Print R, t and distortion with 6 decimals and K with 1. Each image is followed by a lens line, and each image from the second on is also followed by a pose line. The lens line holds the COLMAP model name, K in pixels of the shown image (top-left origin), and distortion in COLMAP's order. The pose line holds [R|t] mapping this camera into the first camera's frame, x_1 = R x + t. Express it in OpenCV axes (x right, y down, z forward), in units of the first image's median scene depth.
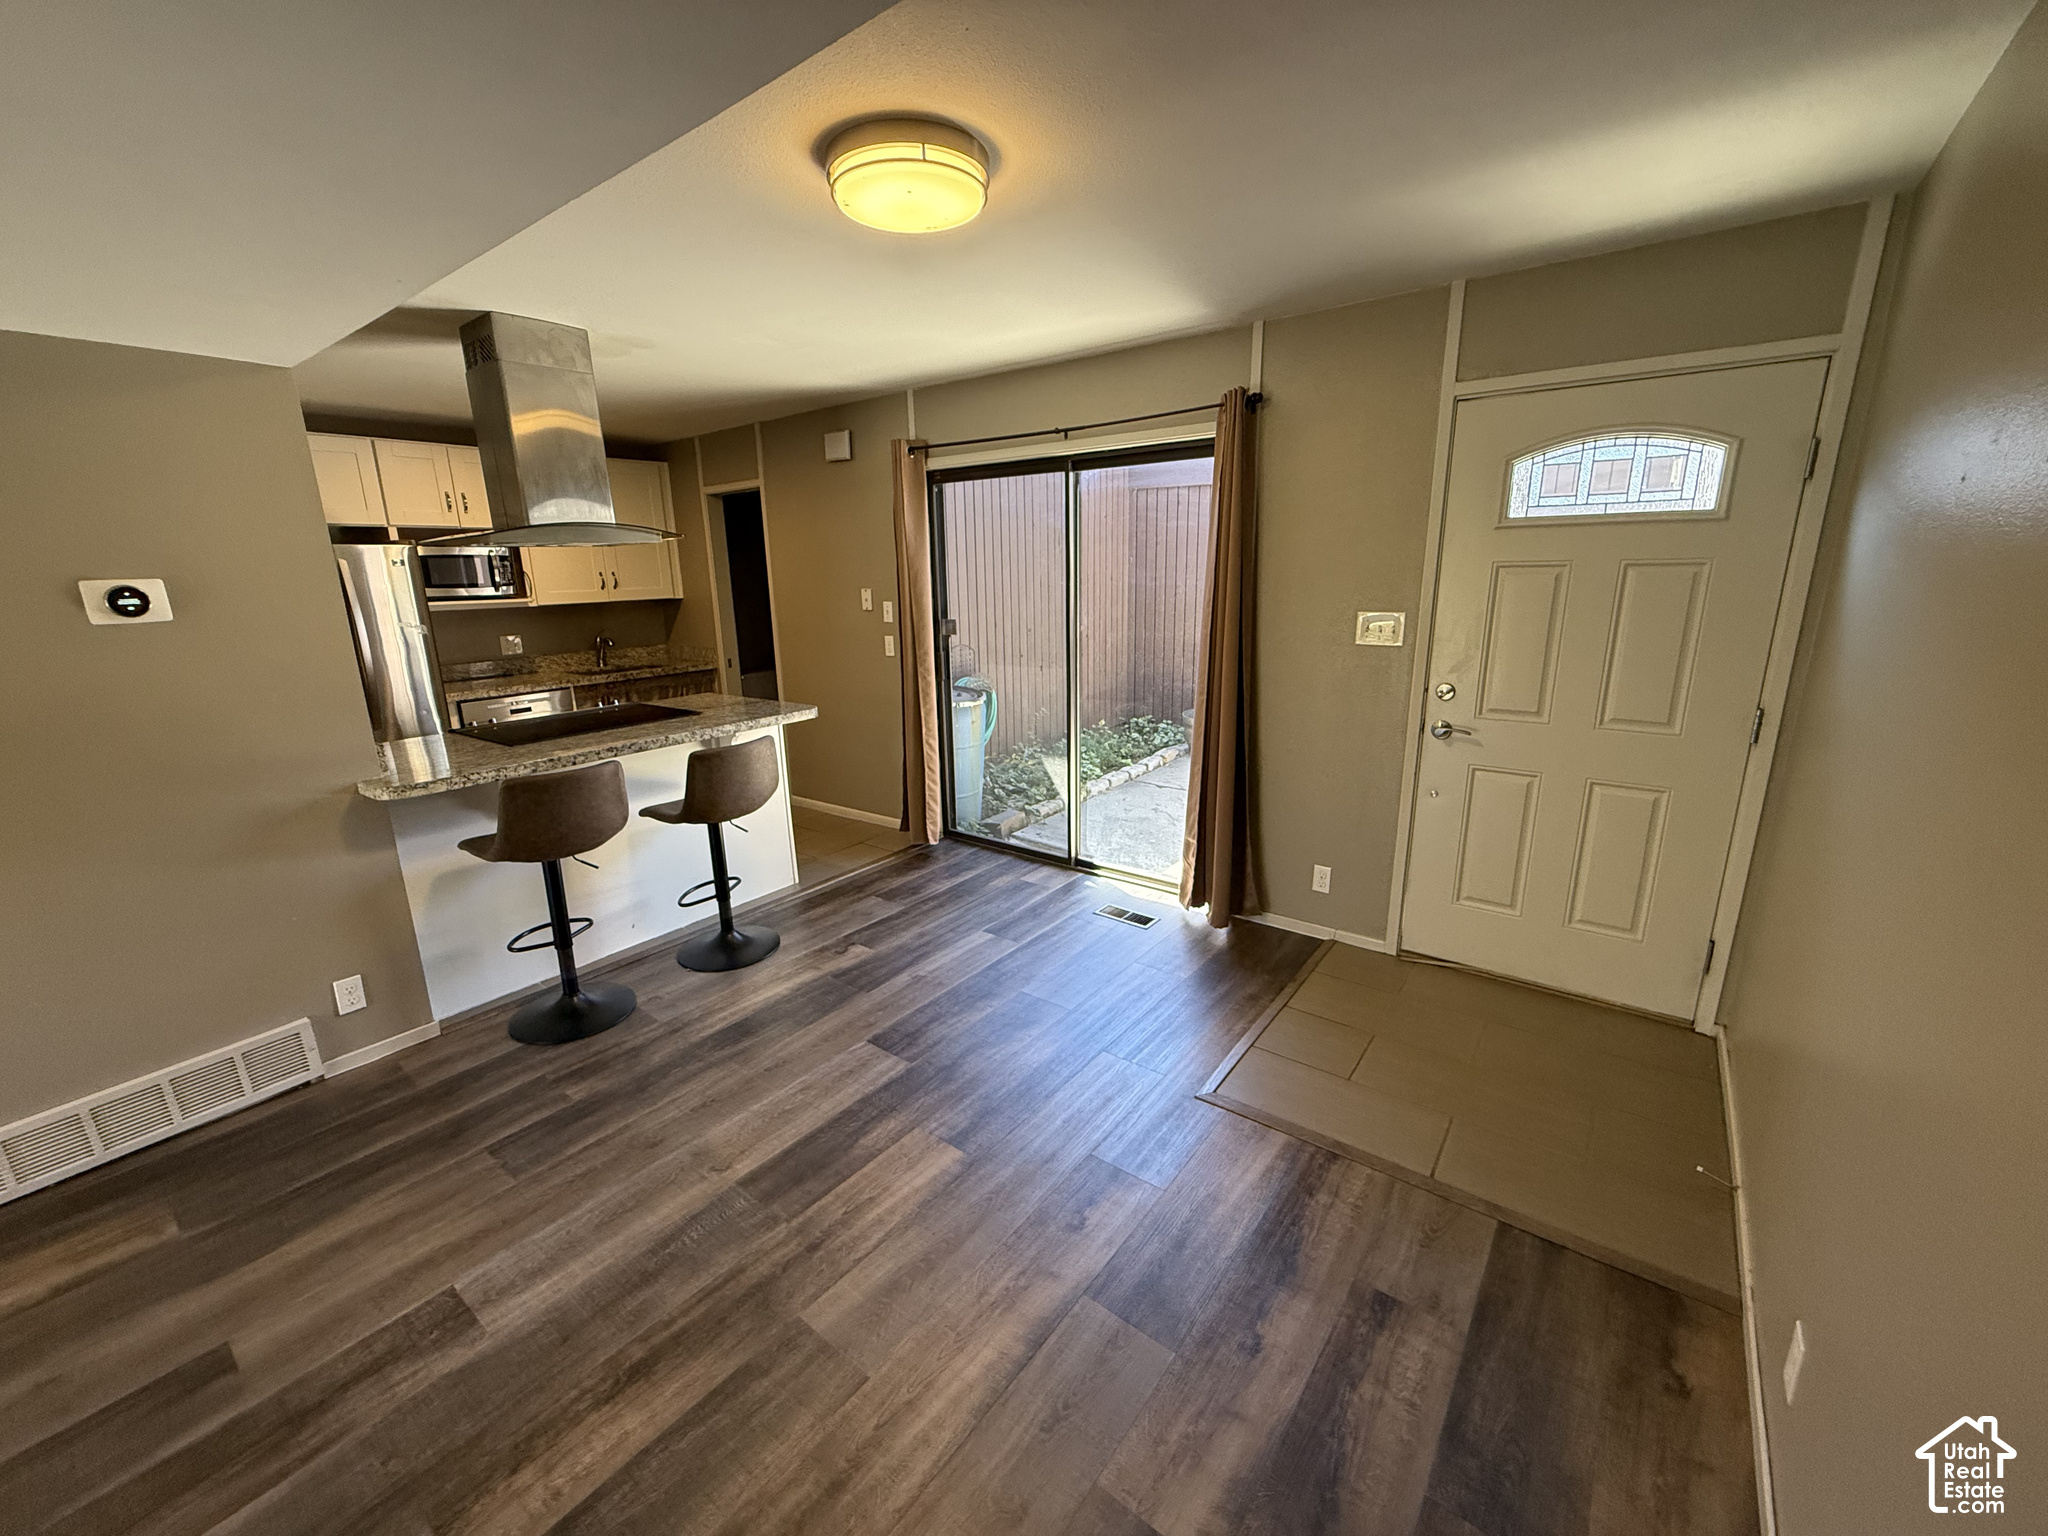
lens RADIAL K [[818.6, 0, 1018.8], [0, 818.6, 764.4], [0, 0, 1]] dist [0.000759, -0.000090]
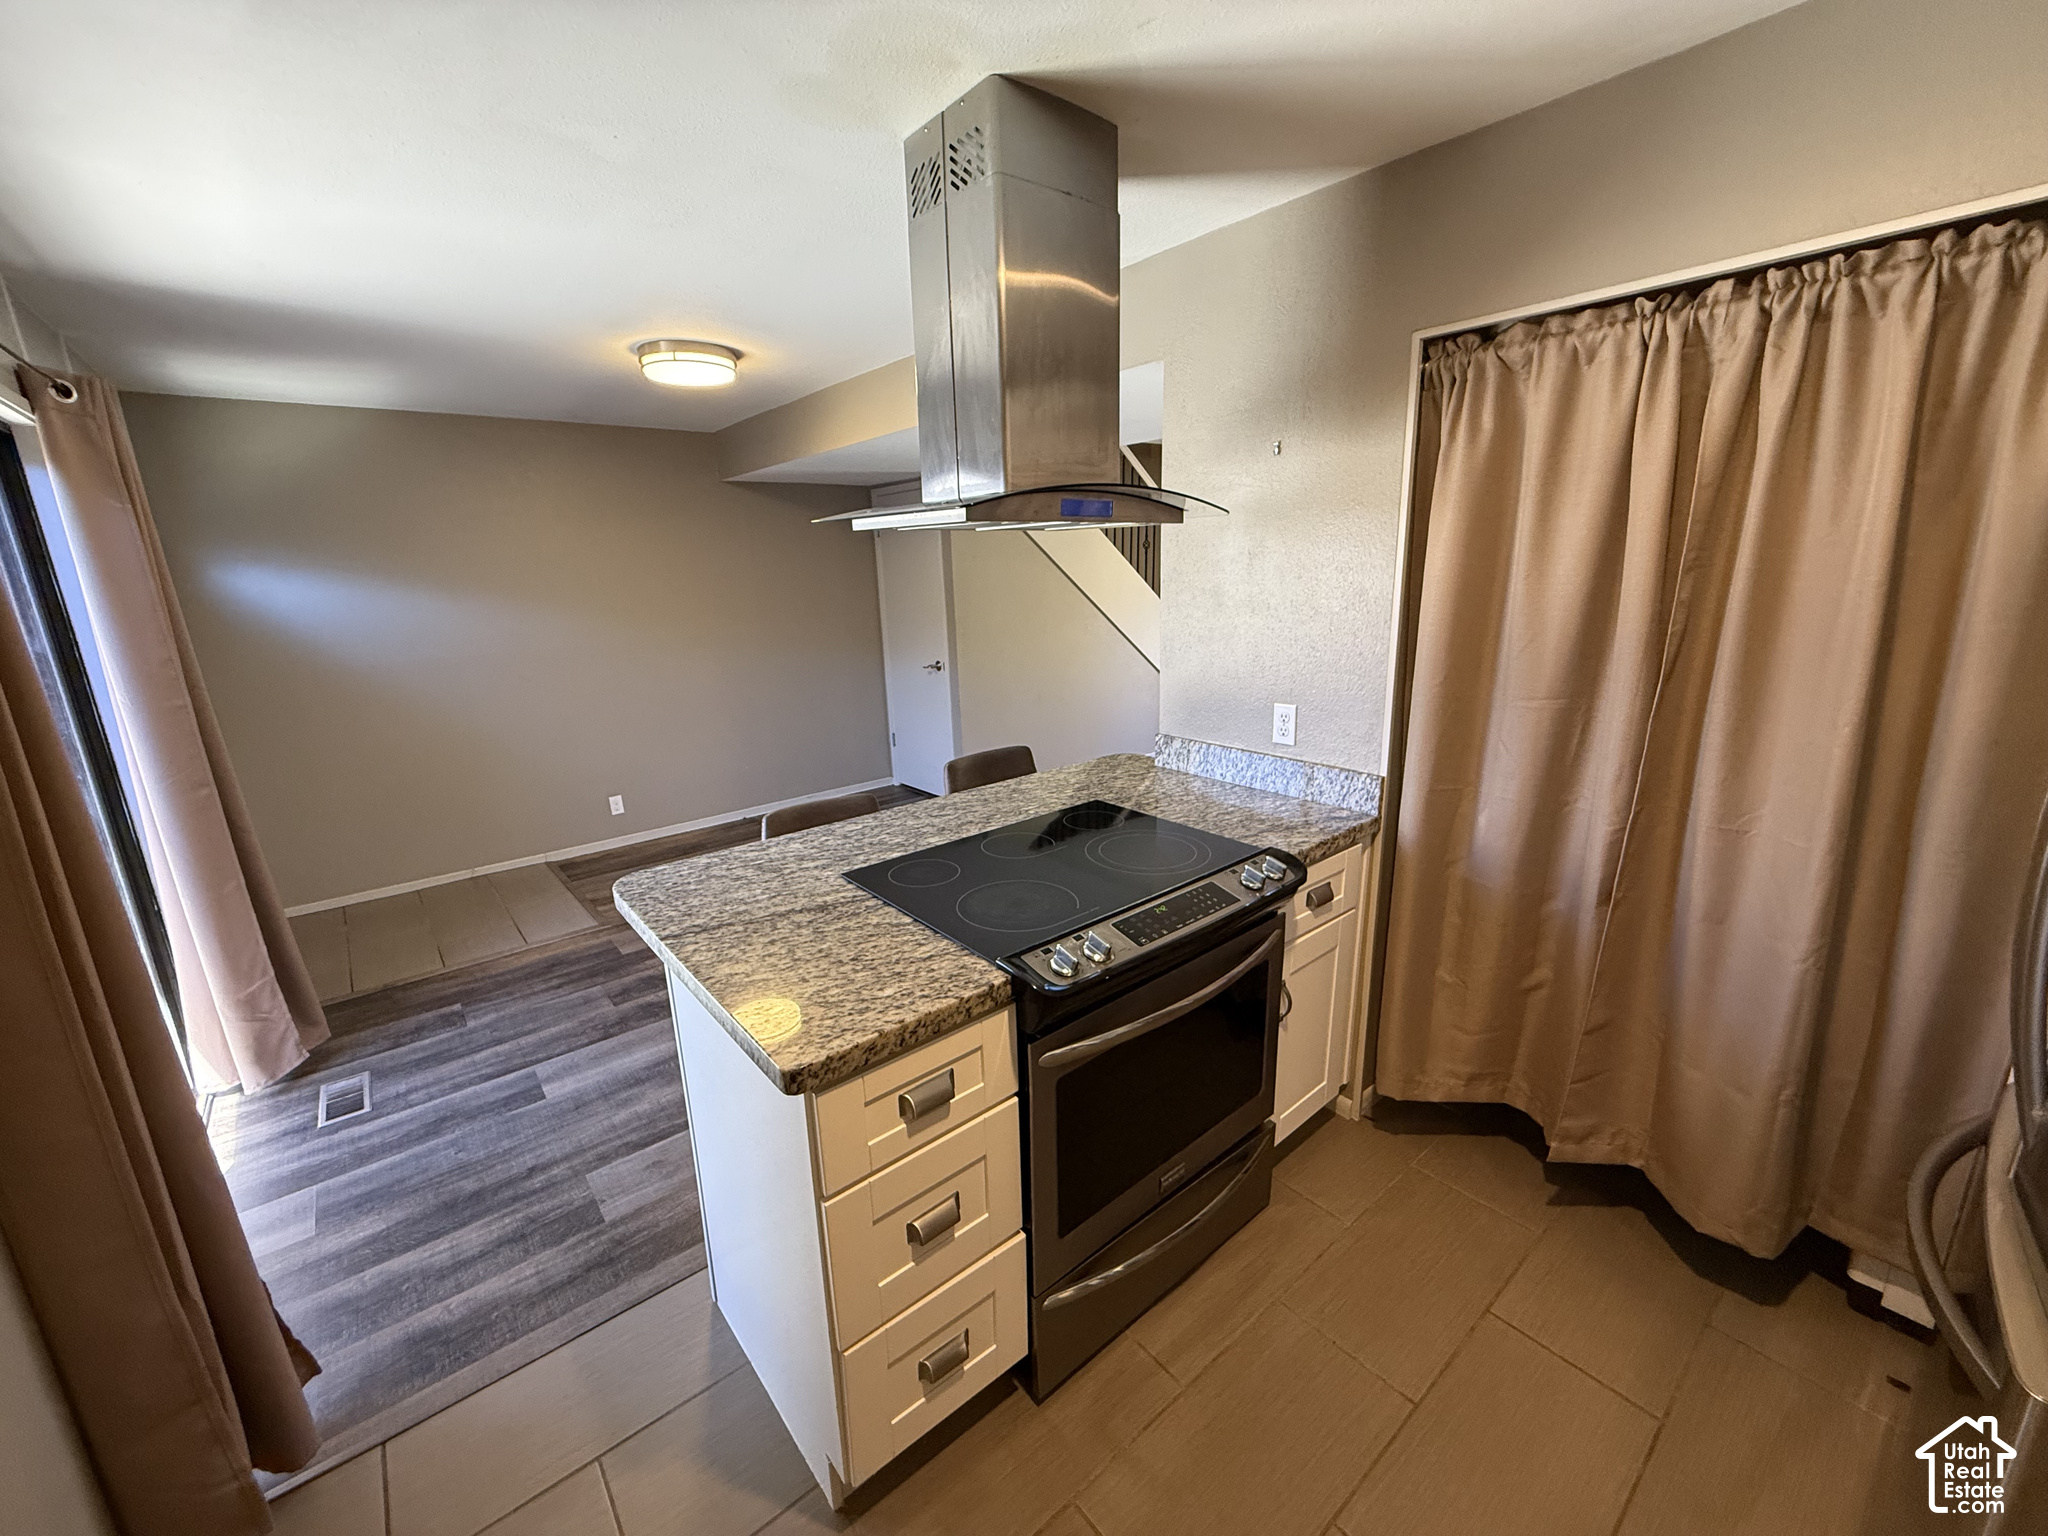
lens RADIAL K [[818.6, 0, 1018.8], [0, 818.6, 764.4], [0, 0, 1]] dist [0.000759, -0.000090]
pose [[-0.974593, 0.002240, 0.223971, -0.512398], [0.106619, 0.884033, 0.455103, -0.284312], [-0.196978, 0.467420, -0.861811, 1.173343]]
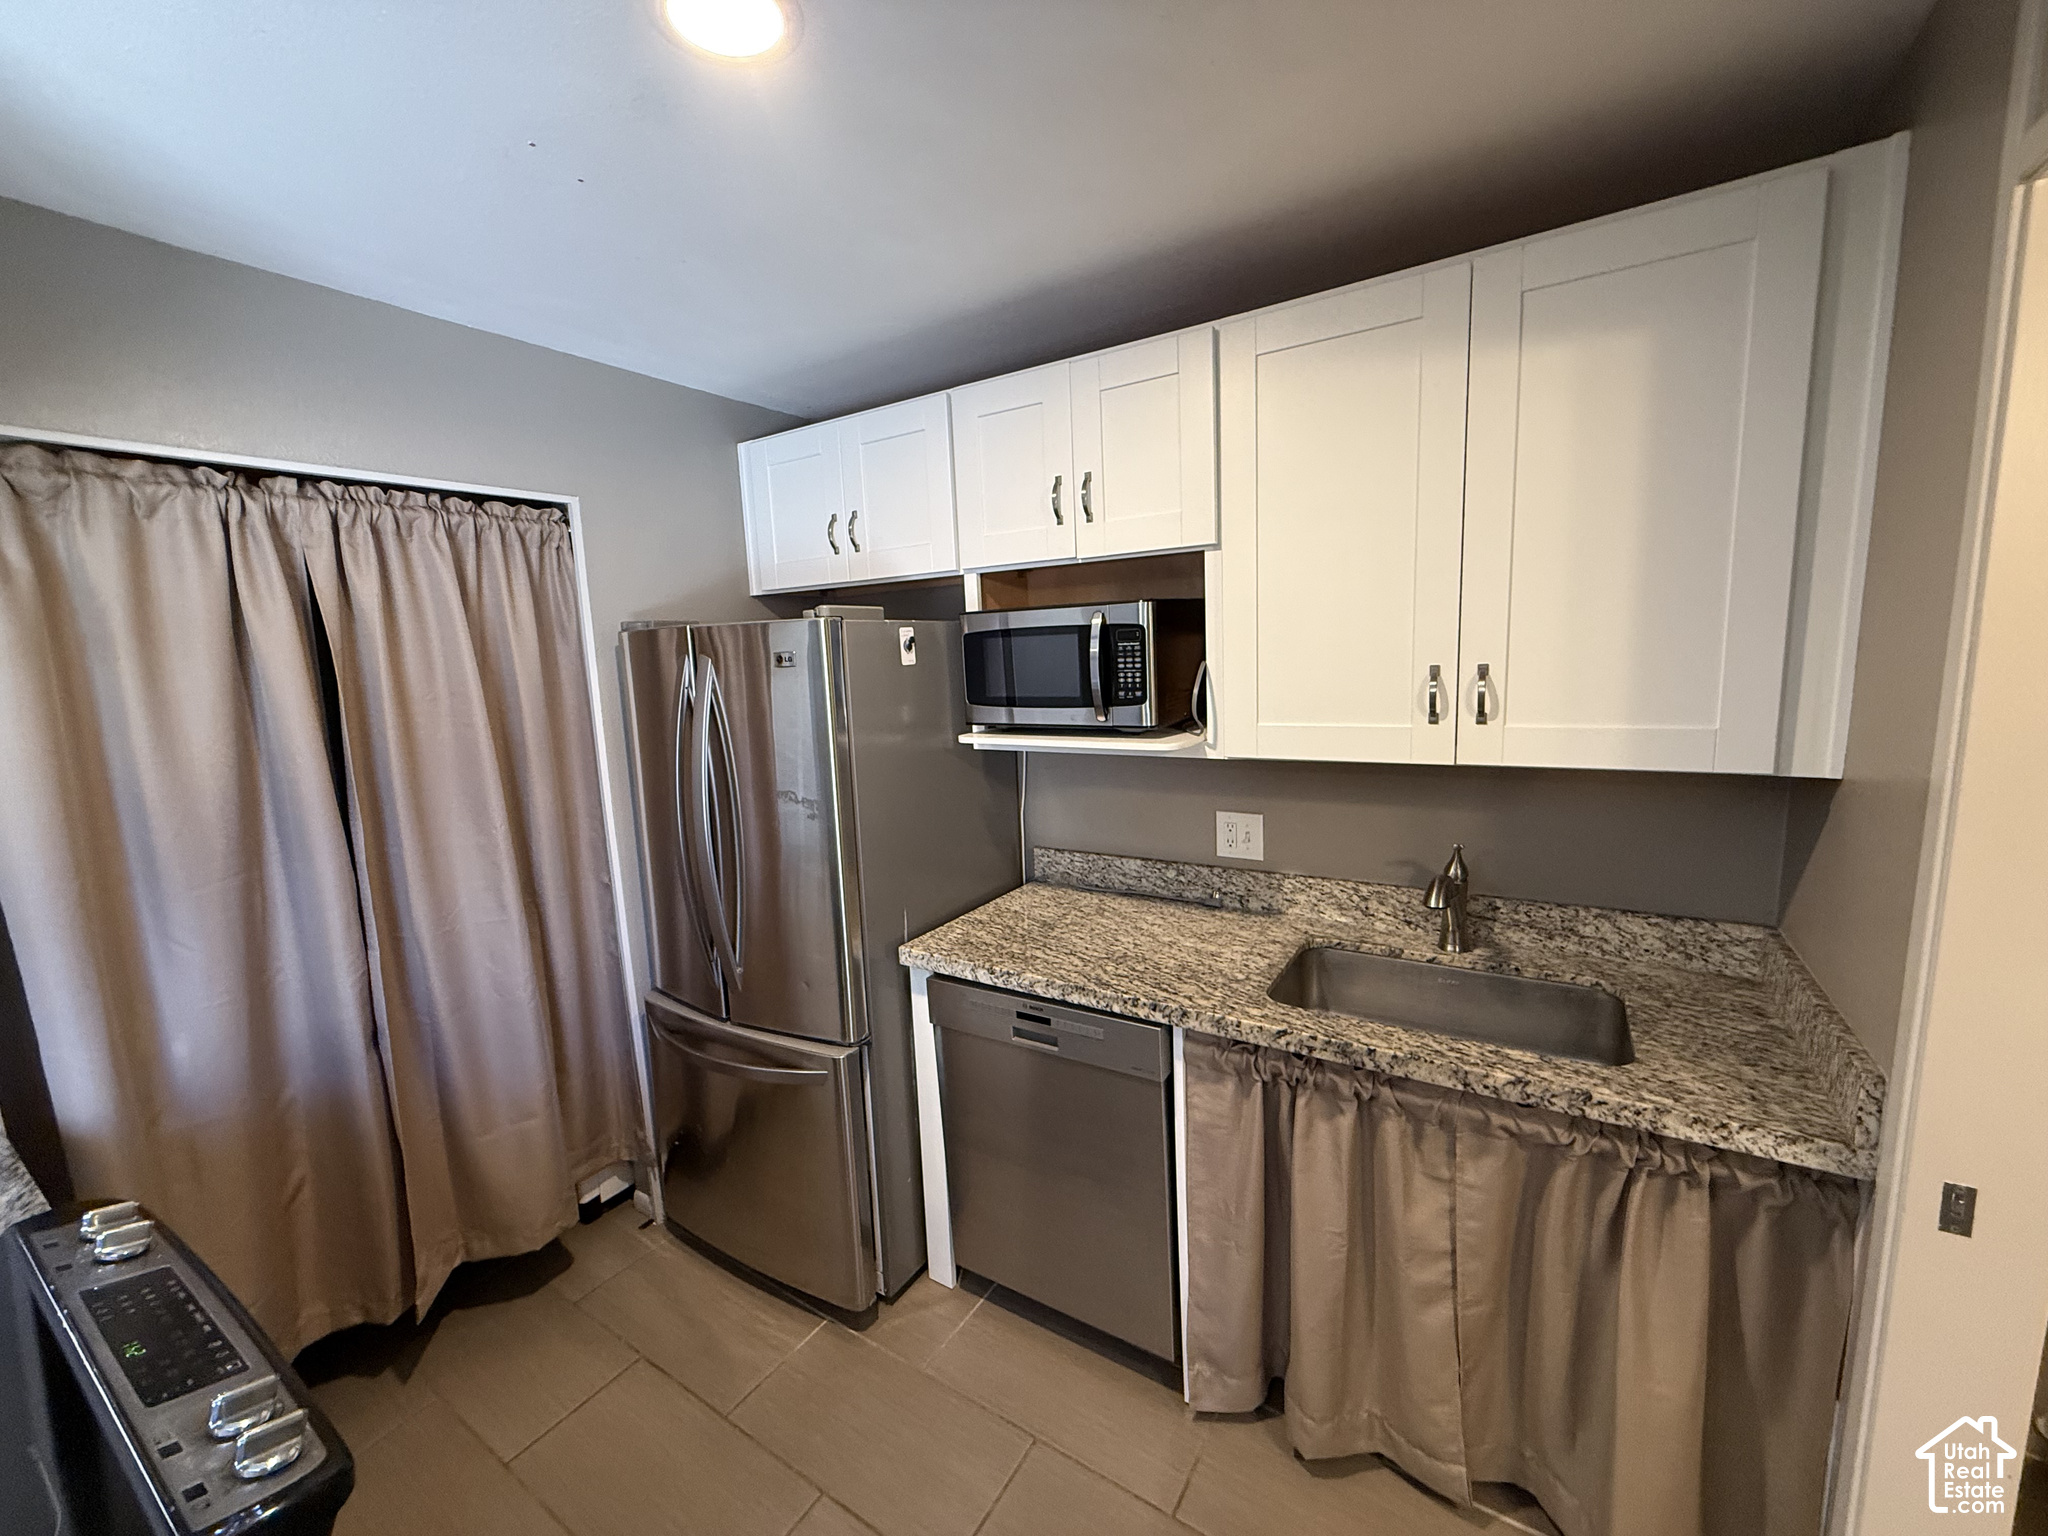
lens RADIAL K [[818.6, 0, 1018.8], [0, 818.6, 764.4], [0, 0, 1]] dist [0.000759, -0.000090]
pose [[0.090988, 0.159482, -0.982999, -0.294122], [-0.197042, 0.970461, 0.139210, -0.266306], [0.976164, 0.181026, 0.119725, 1.038707]]
